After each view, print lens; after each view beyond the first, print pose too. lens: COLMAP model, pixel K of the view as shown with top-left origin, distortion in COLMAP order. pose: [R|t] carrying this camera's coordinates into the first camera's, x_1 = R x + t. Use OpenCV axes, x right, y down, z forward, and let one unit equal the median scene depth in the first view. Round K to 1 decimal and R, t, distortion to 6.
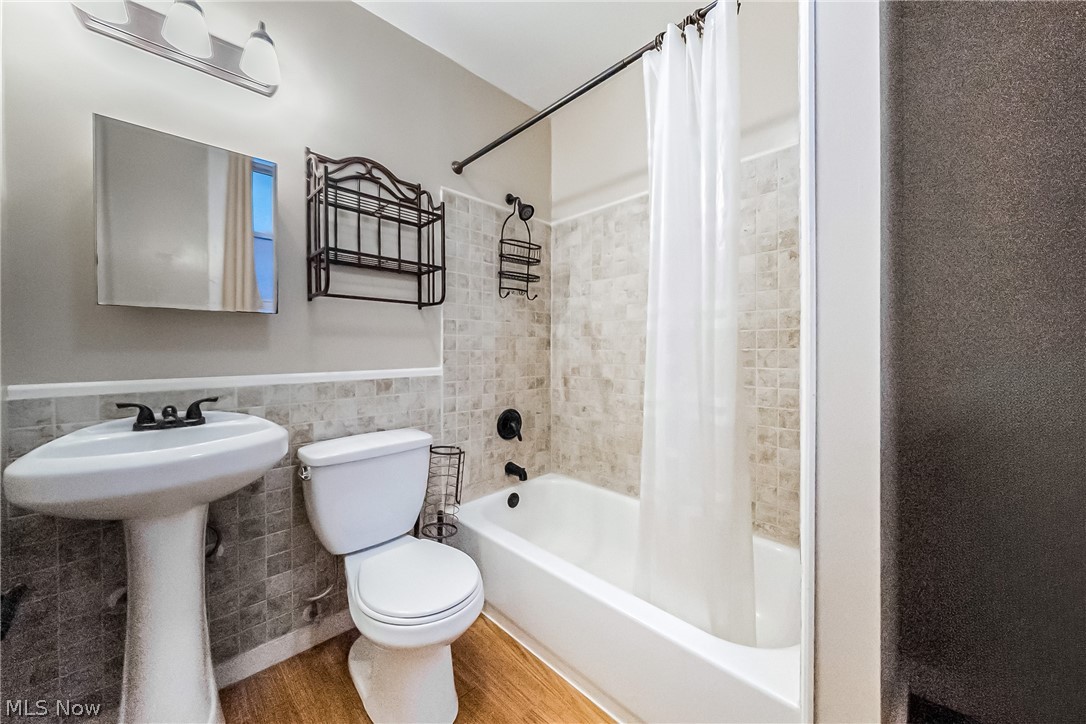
lens RADIAL K [[378.0, 0, 539.4], [0, 378.0, 364.9], [0, 0, 1]] dist [-0.000761, -0.000102]
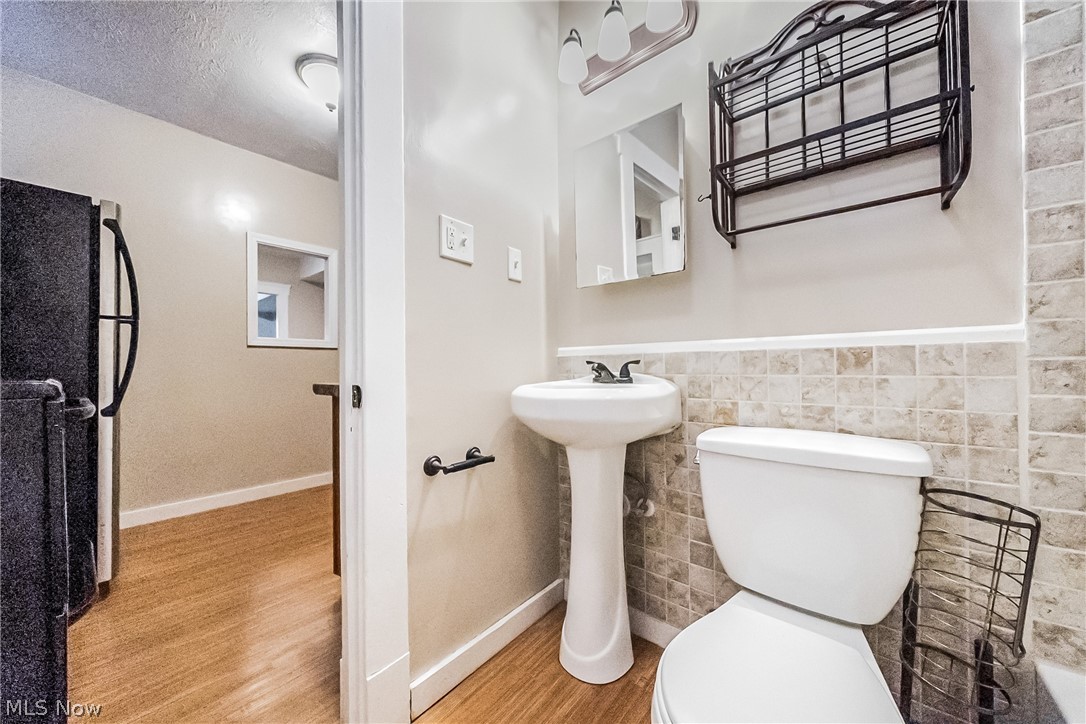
lens RADIAL K [[378.0, 0, 539.4], [0, 378.0, 364.9], [0, 0, 1]] dist [-0.000761, -0.000102]
pose [[0.112344, 0.007143, -0.993644, 0.137100], [-0.027796, 0.999605, 0.004043, 0.082319], [0.993281, 0.027165, 0.112498, 0.481804]]
